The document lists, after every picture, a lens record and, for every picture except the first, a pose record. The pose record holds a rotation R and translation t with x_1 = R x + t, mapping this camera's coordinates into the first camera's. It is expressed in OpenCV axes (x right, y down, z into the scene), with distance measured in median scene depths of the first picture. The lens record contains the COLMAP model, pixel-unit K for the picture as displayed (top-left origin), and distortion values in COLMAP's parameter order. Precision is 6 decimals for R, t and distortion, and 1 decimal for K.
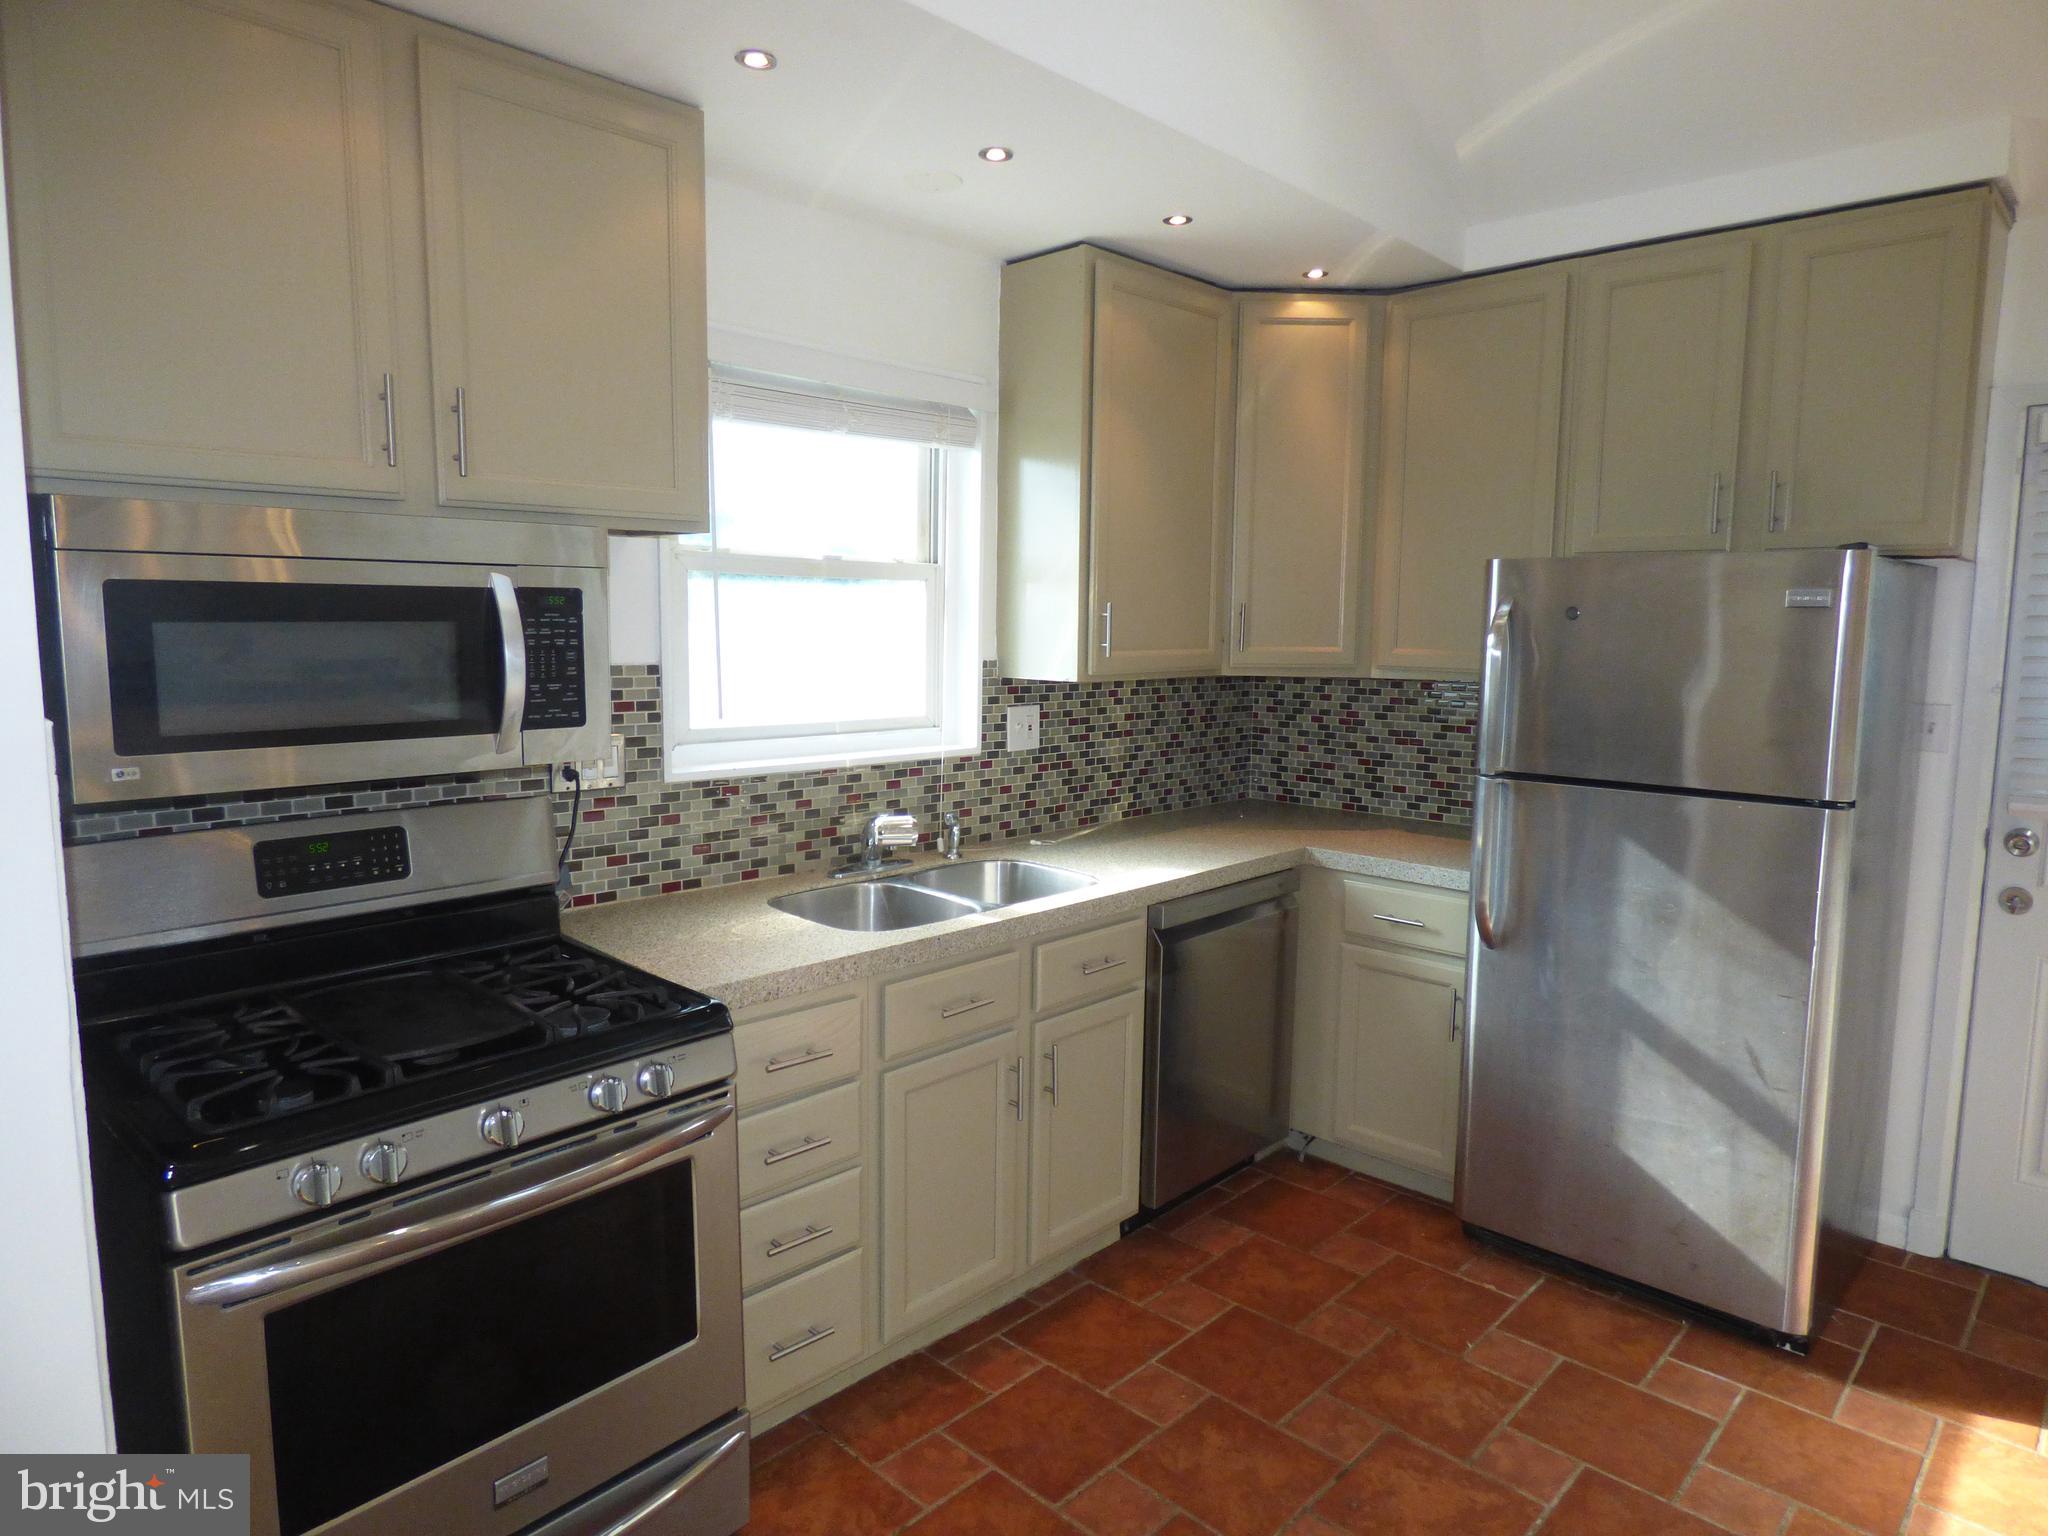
lens RADIAL K [[1222.8, 0, 1028.5], [0, 1222.8, 768.7], [0, 0, 1]] dist [-0.014384, 0.000627]
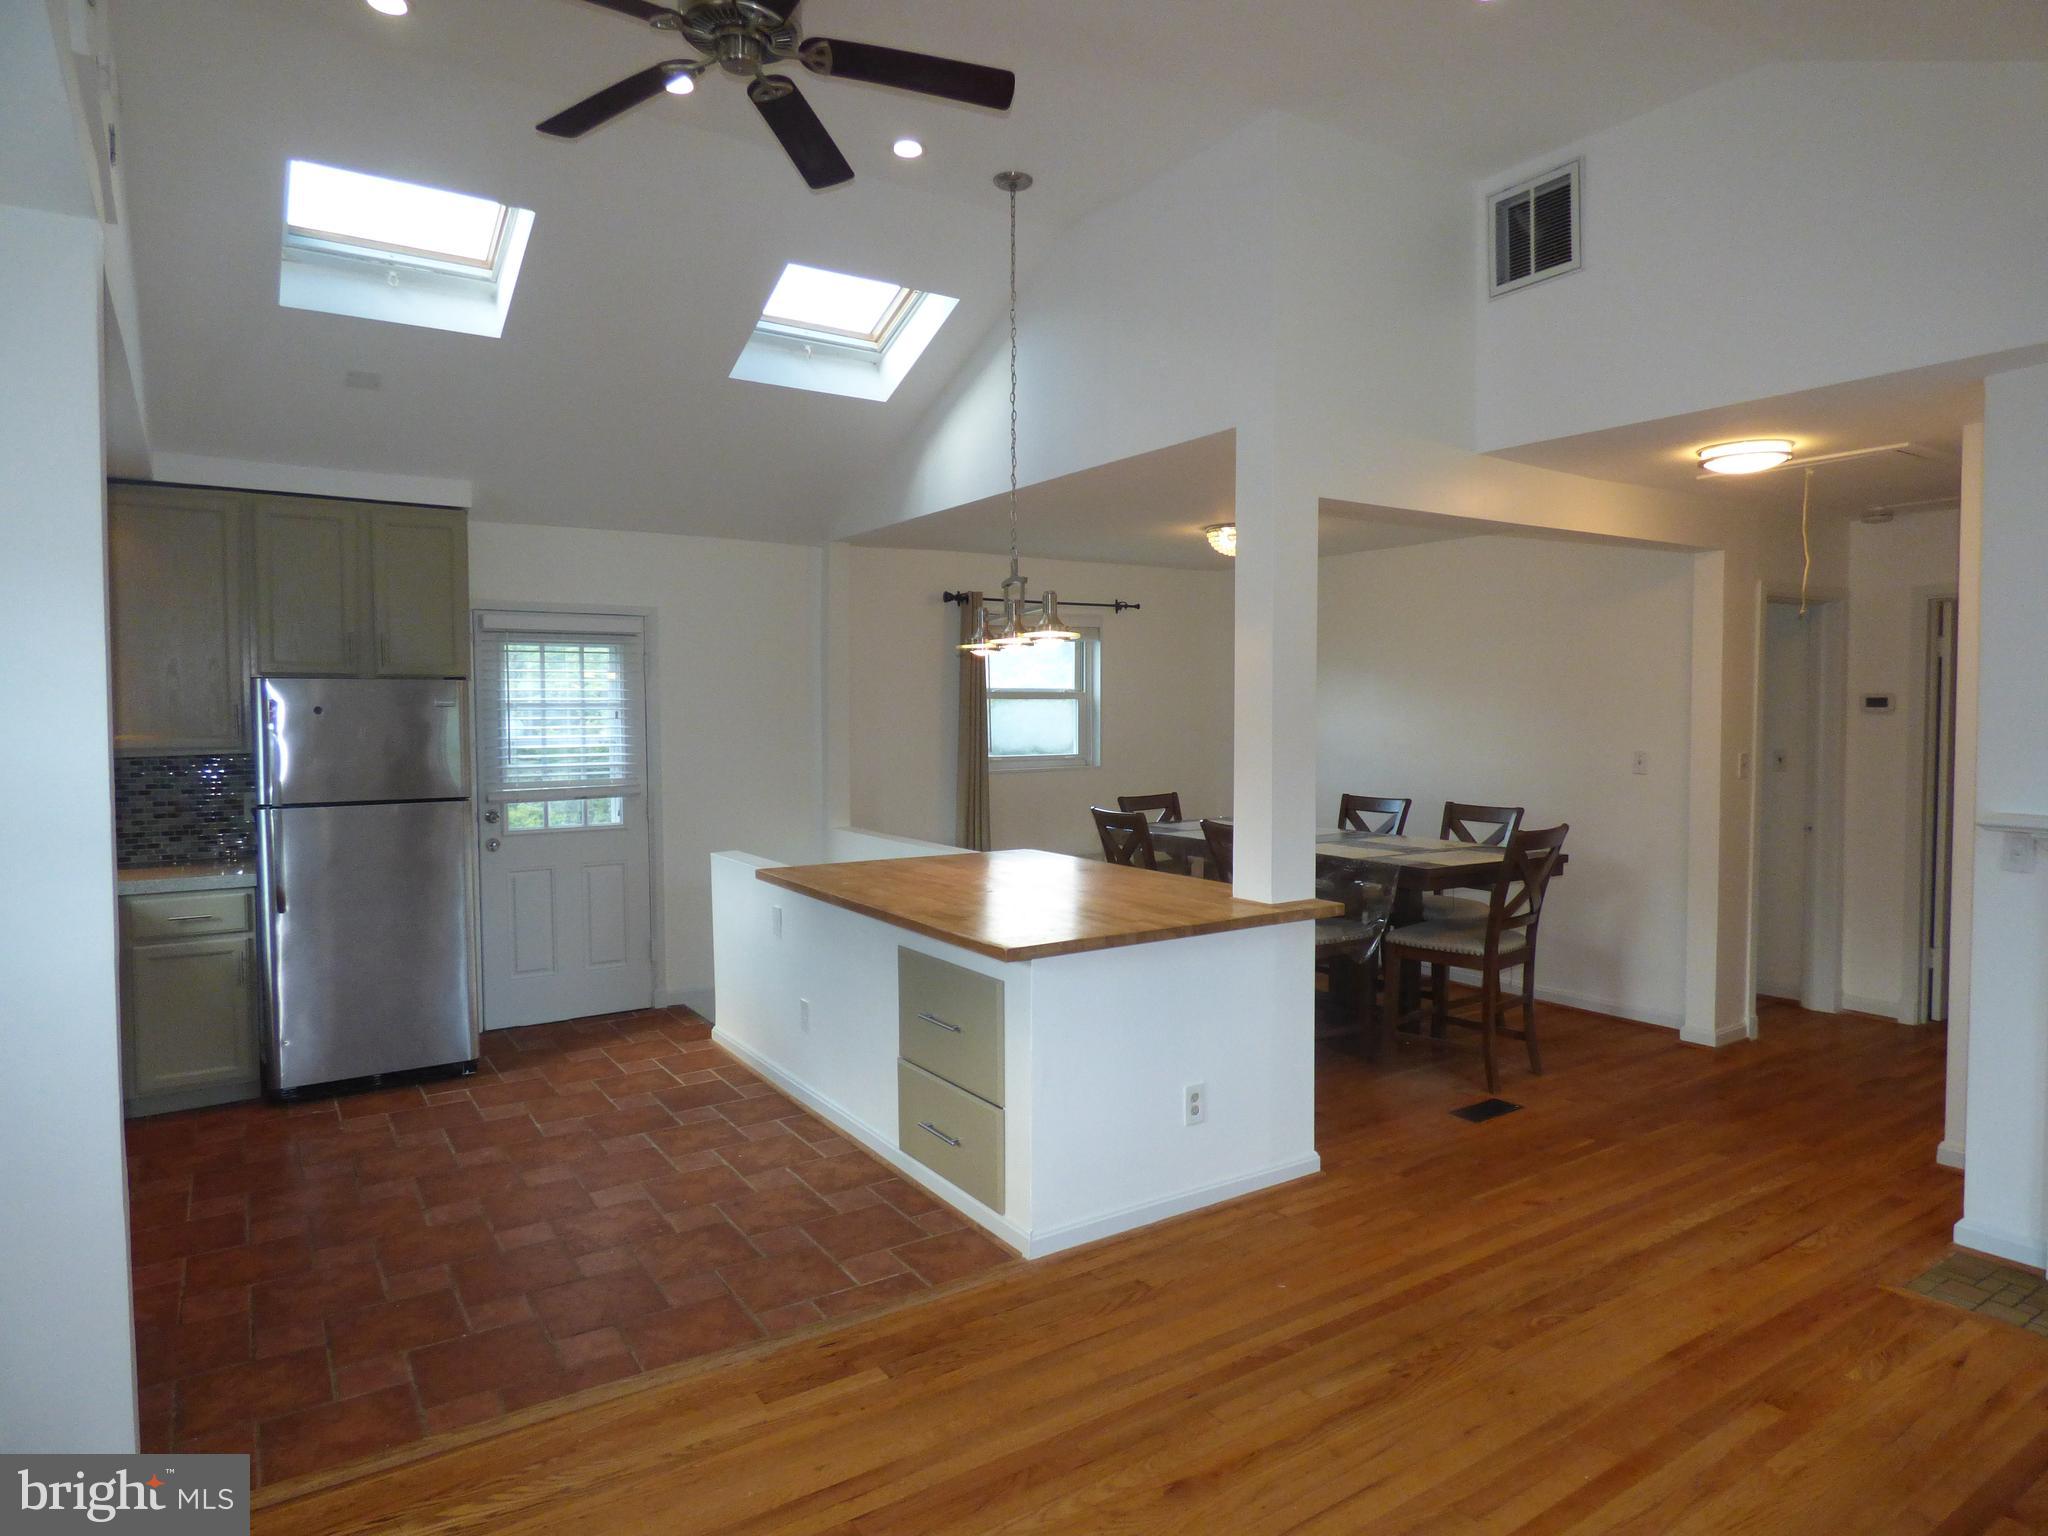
lens RADIAL K [[1230.4, 0, 1024.3], [0, 1230.4, 770.3], [0, 0, 1]] dist [-0.008350, 0.000266]
pose [[0.214102, -0.058138, 0.975080, -0.965800], [0.122272, 0.991971, 0.032298, 0.024465], [-0.969128, 0.112310, 0.219492, -0.343109]]
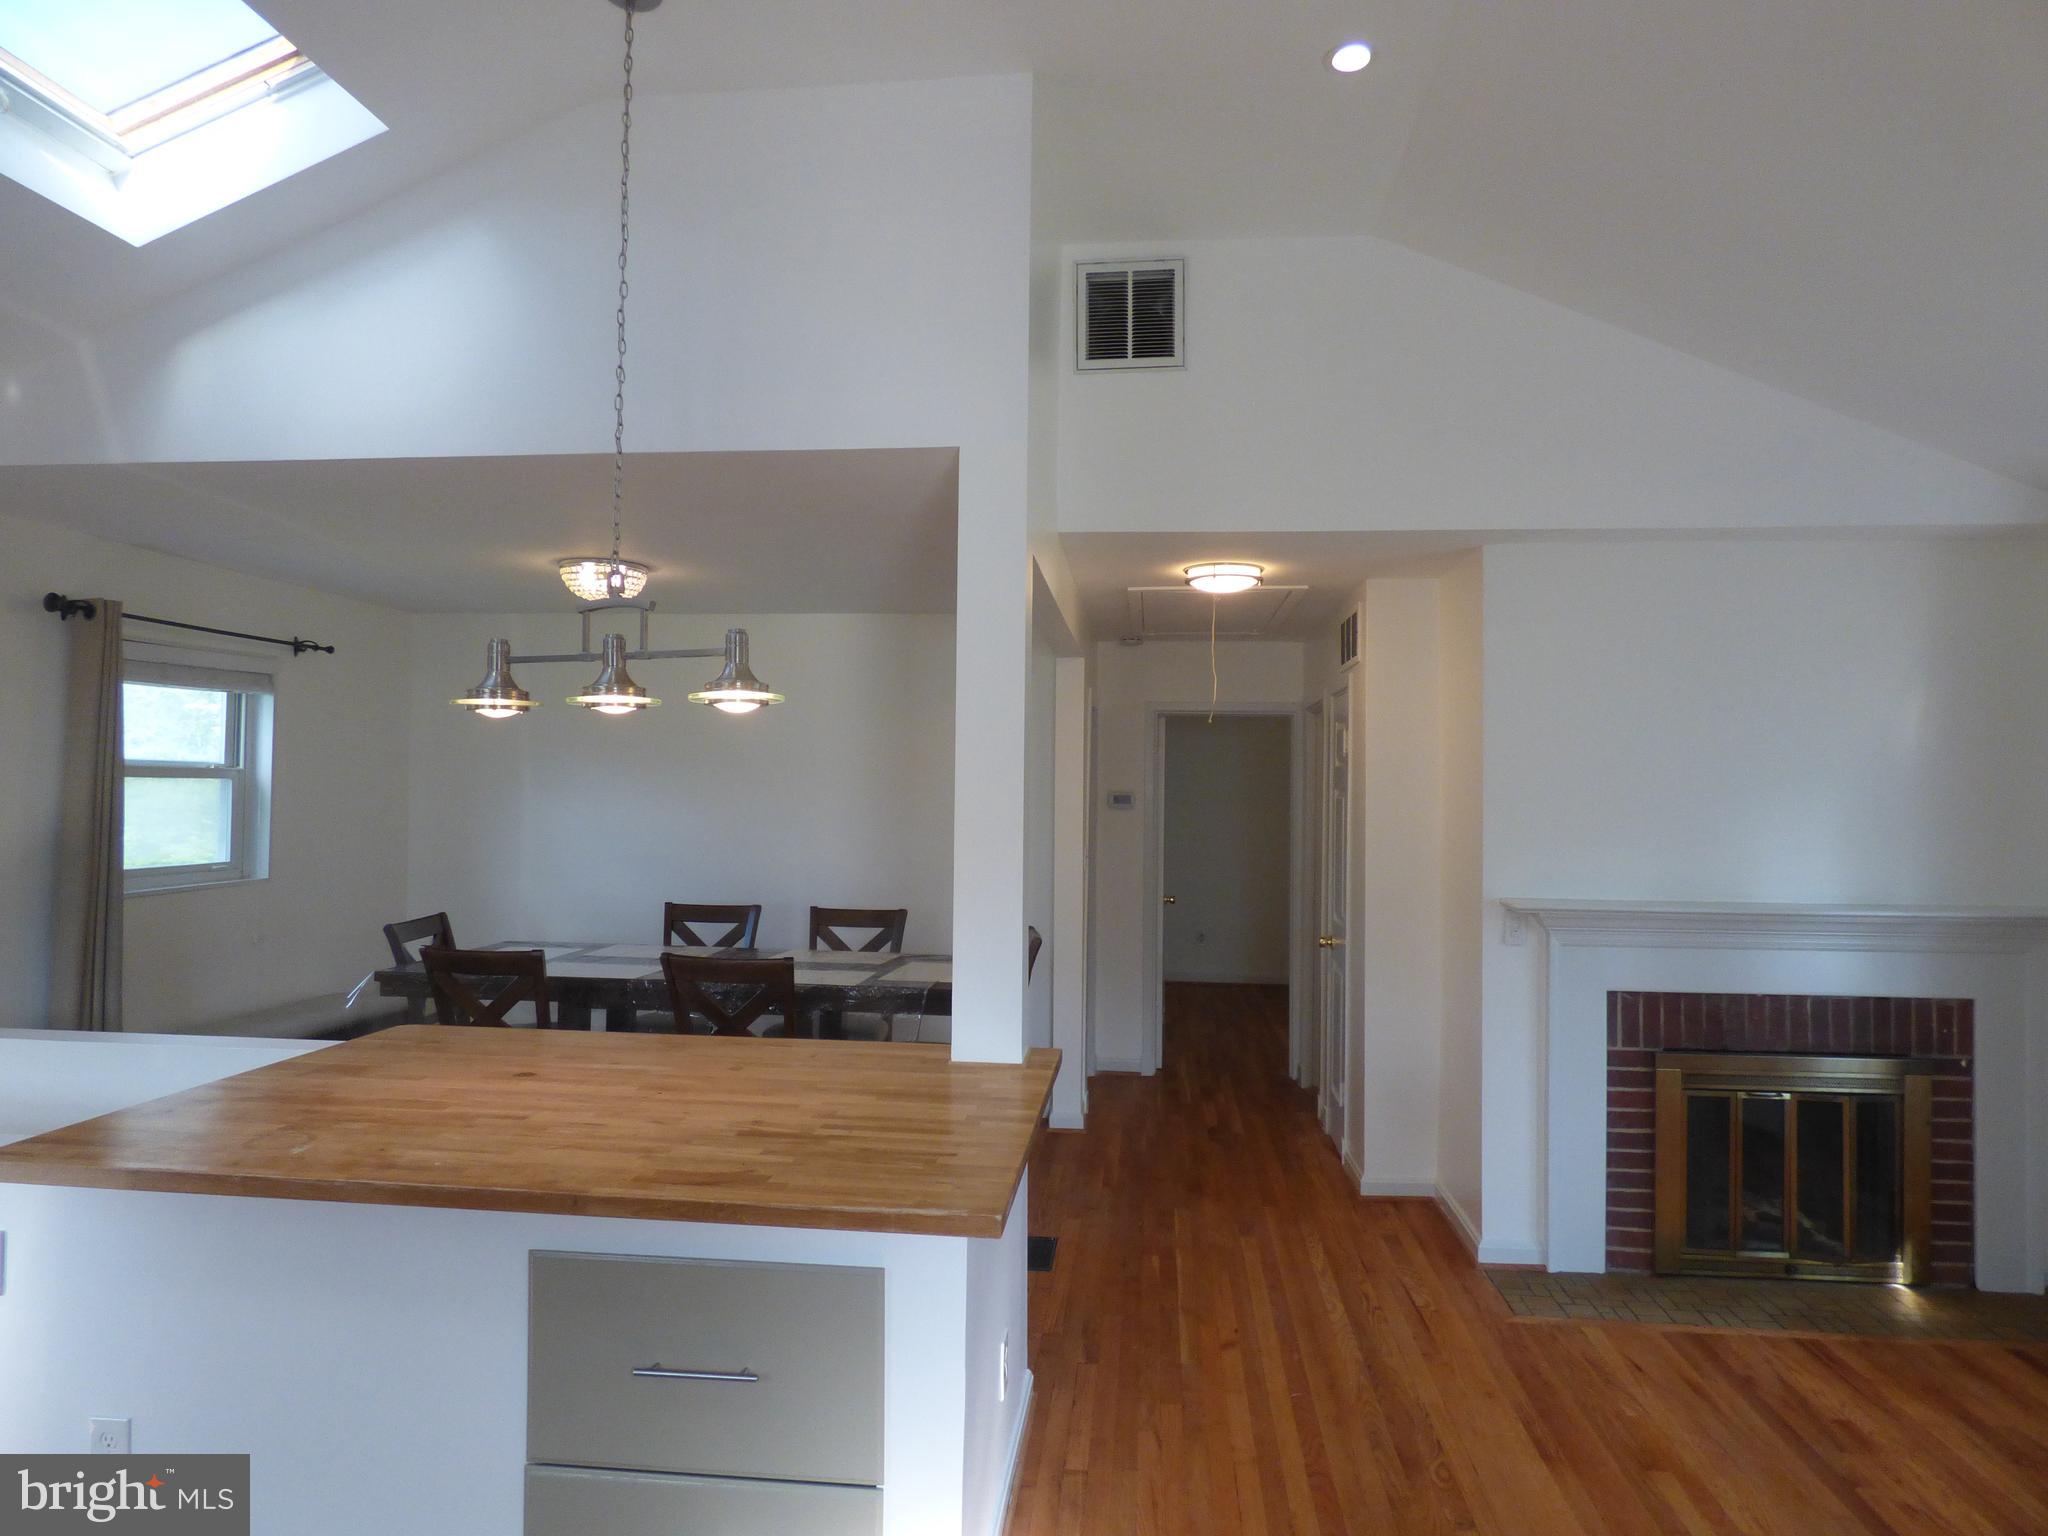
lens RADIAL K [[1242.6, 0, 1029.4], [0, 1242.6, 764.4], [0, 0, 1]] dist [-0.006934, 0.001031]
pose [[-0.624177, 0.002186, 0.781280, -0.445952], [0.076885, 0.995314, 0.058639, -0.064193], [-0.777491, 0.096670, -0.621420, 0.313769]]
